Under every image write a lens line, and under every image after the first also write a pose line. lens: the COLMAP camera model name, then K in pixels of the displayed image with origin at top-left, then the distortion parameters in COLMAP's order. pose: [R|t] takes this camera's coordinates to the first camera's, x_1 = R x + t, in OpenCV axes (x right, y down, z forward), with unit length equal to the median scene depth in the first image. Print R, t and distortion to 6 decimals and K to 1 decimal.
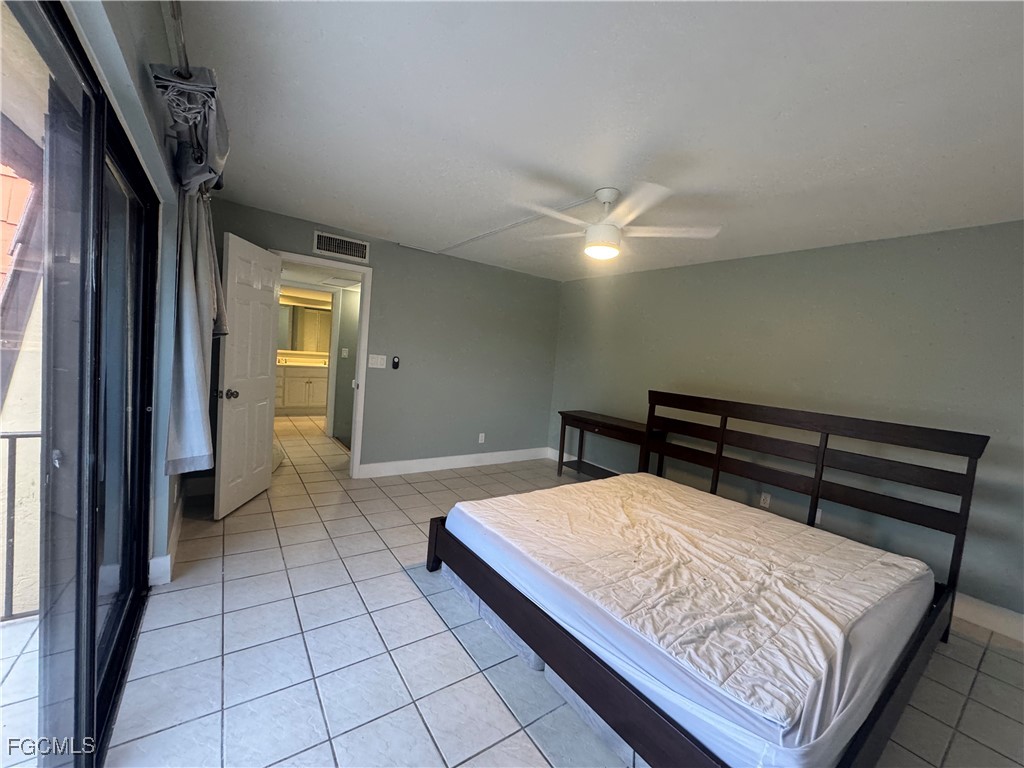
lens RADIAL K [[404.0, 0, 515.6], [0, 404.0, 385.8], [0, 0, 1]] dist [0.001002, 0.000068]
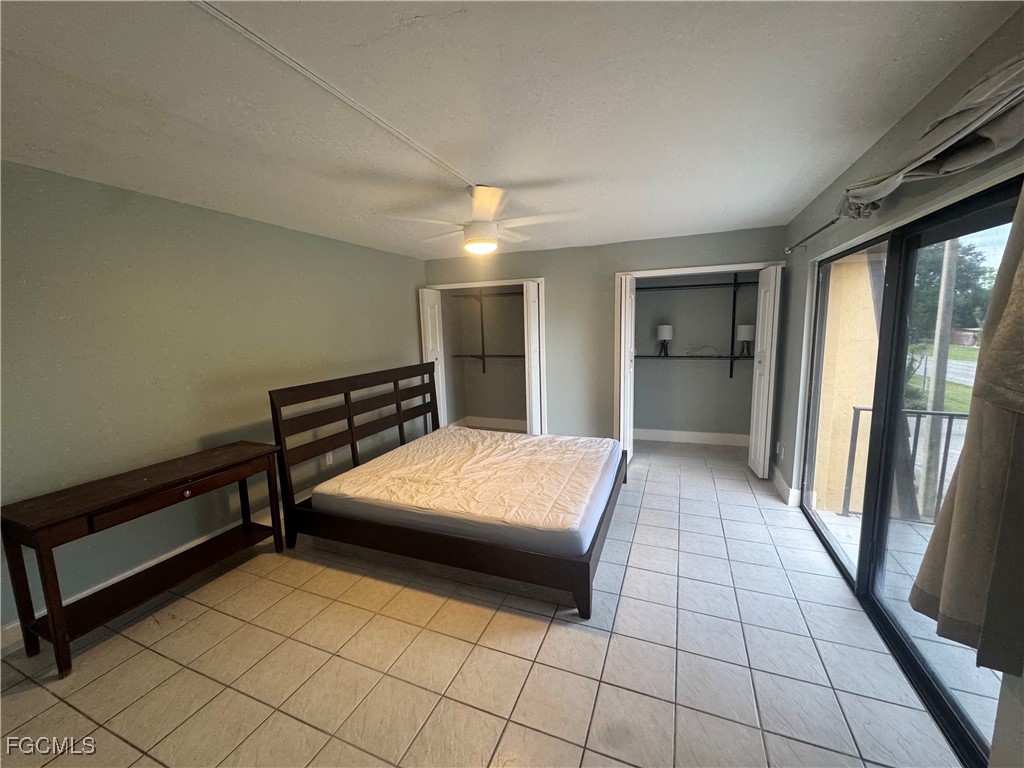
lens RADIAL K [[404.0, 0, 515.6], [0, 404.0, 385.8], [0, 0, 1]] dist [0.001002, 0.000068]
pose [[-0.534434, -0.159944, 0.829939, -0.651768], [0.067361, 0.970748, 0.230457, -0.175181], [-0.842522, 0.179069, -0.508027, 1.278554]]
